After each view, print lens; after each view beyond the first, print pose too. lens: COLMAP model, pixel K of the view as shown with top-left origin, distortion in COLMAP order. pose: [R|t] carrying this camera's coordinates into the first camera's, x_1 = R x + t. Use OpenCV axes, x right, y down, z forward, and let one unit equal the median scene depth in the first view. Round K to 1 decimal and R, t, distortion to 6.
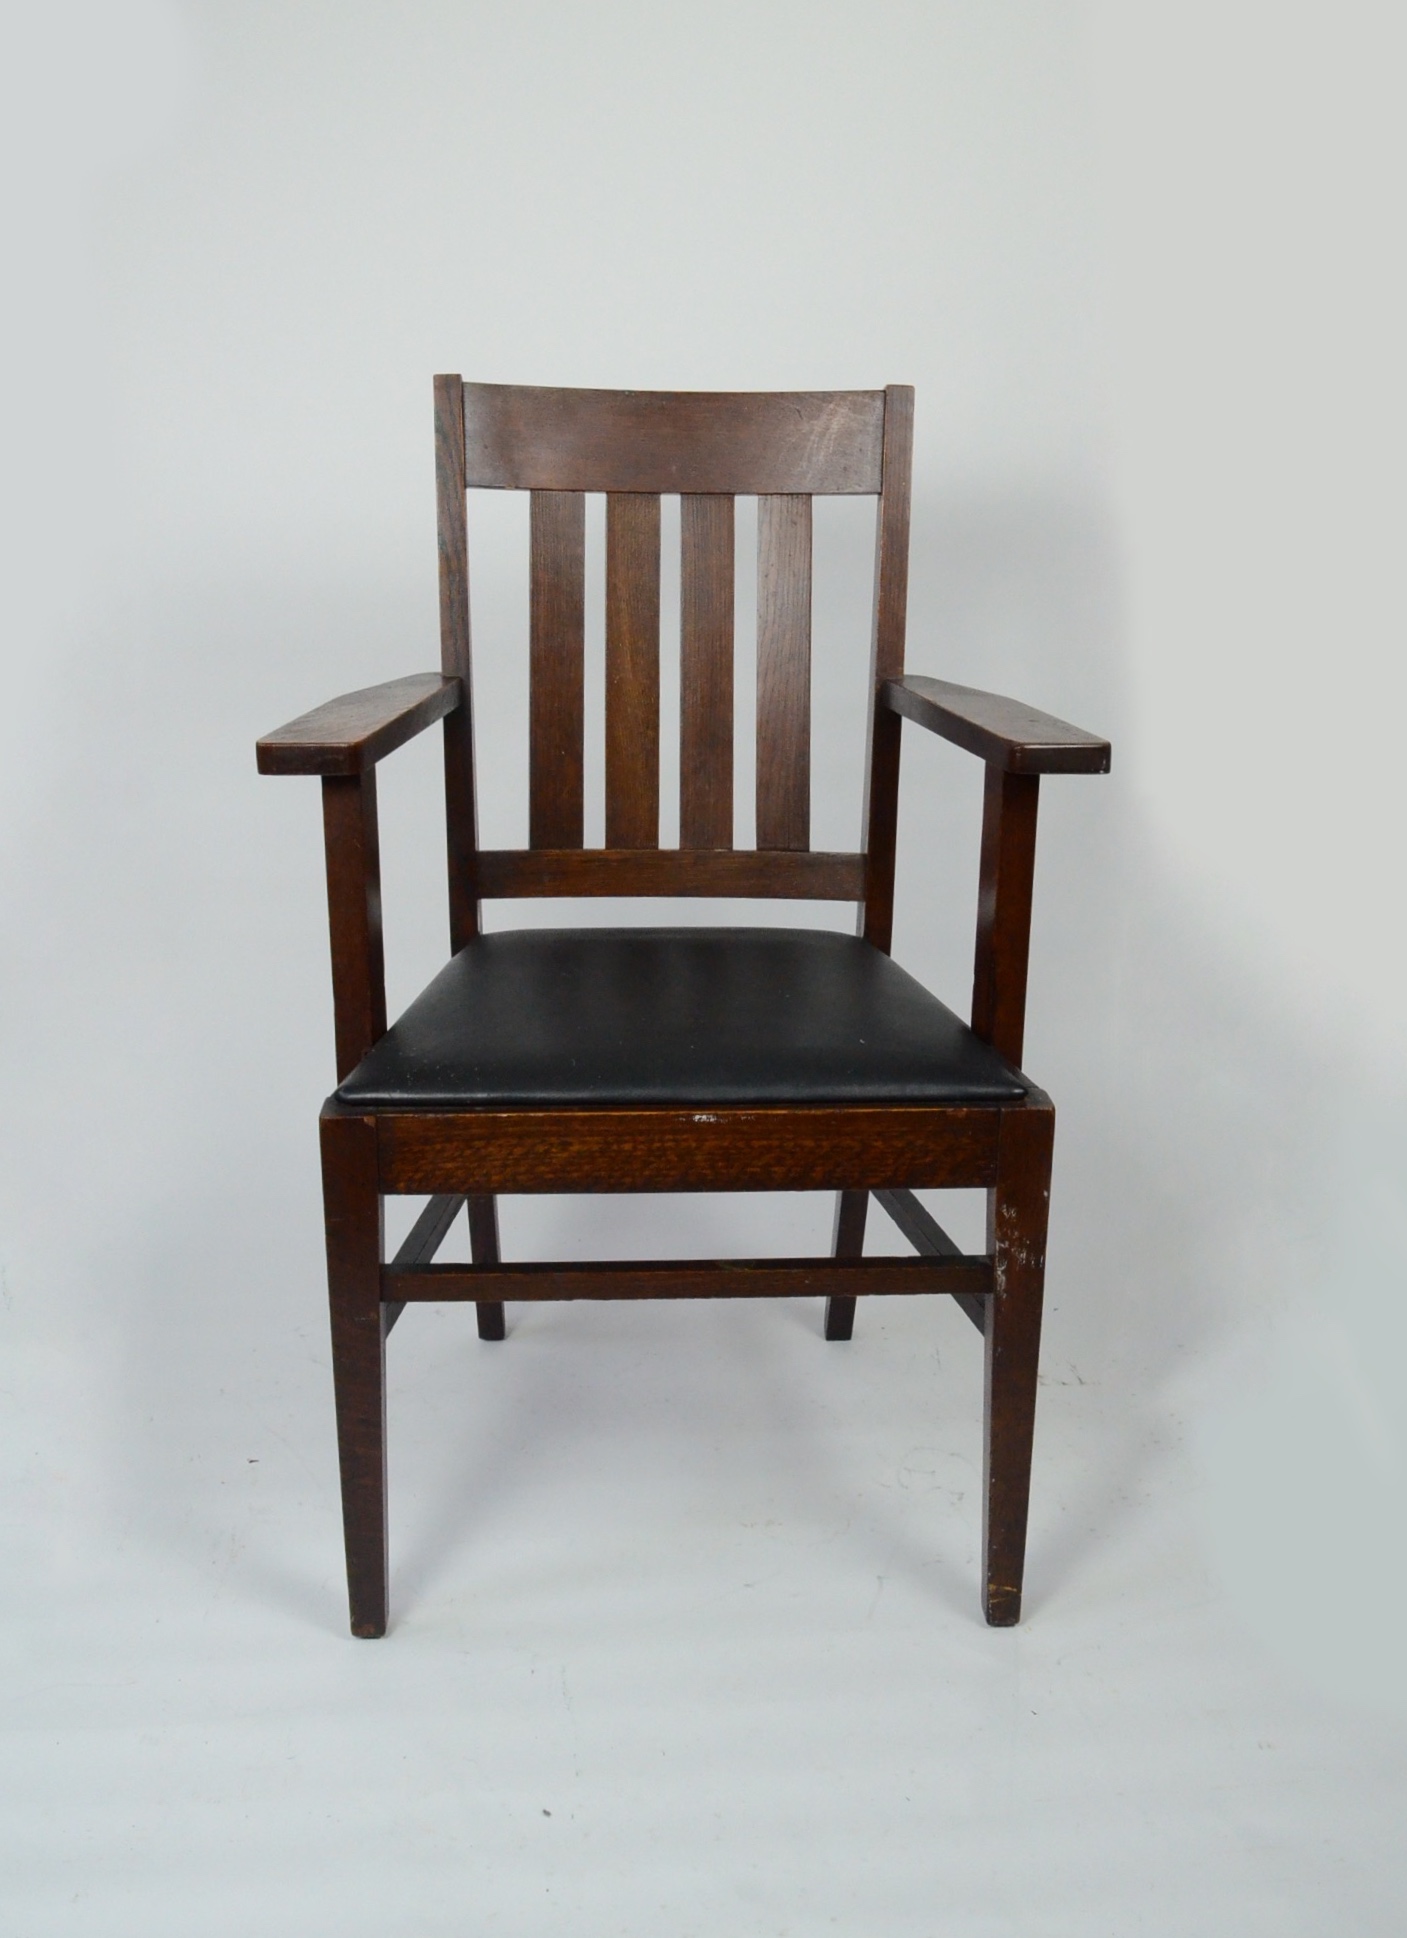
lens RADIAL K [[1907.9, 0, 711.1], [0, 1907.9, 853.1], [0, 0, 1]] dist [-0.107401, 0.088205]
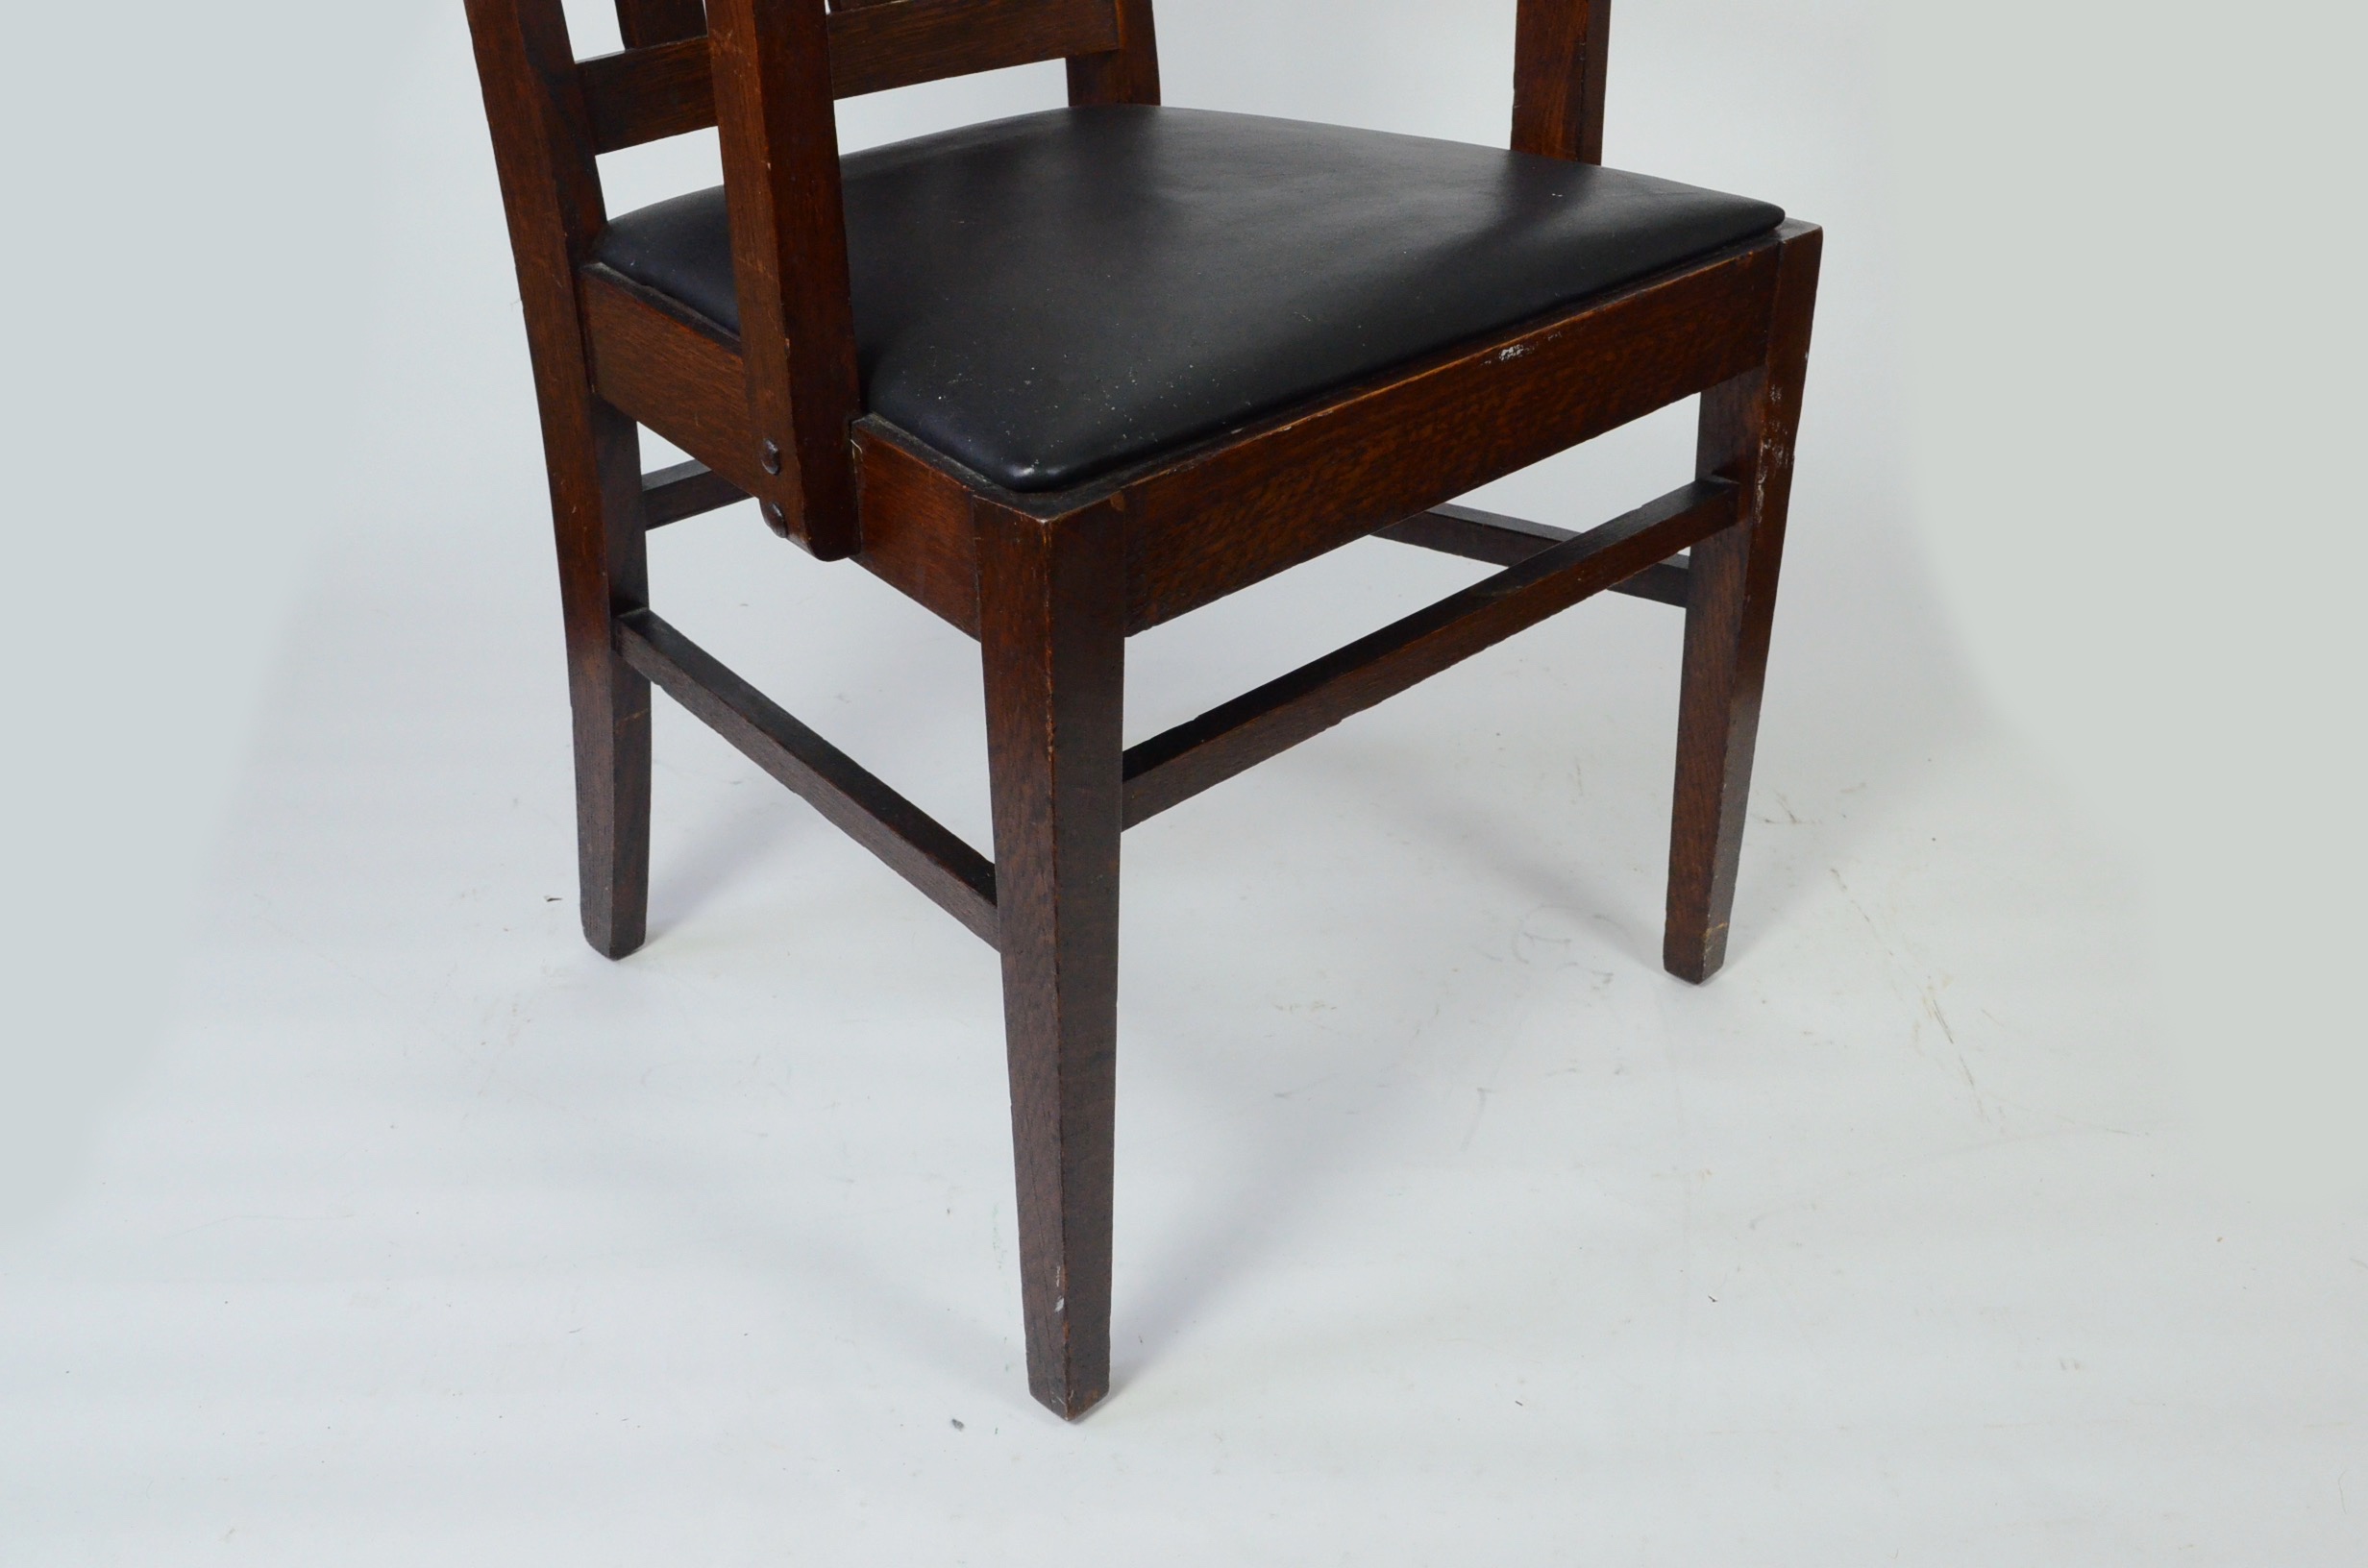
lens RADIAL K [[2429.2, 0, 1184.0], [0, 2429.2, 784.0], [0, 0, 1]] dist [-0.079735, -0.004973]
pose [[0.732480, -0.337572, 0.591201, -0.570770], [0.176658, 0.932907, 0.313810, 0.007762], [-0.657469, -0.125420, 0.742970, 0.473735]]
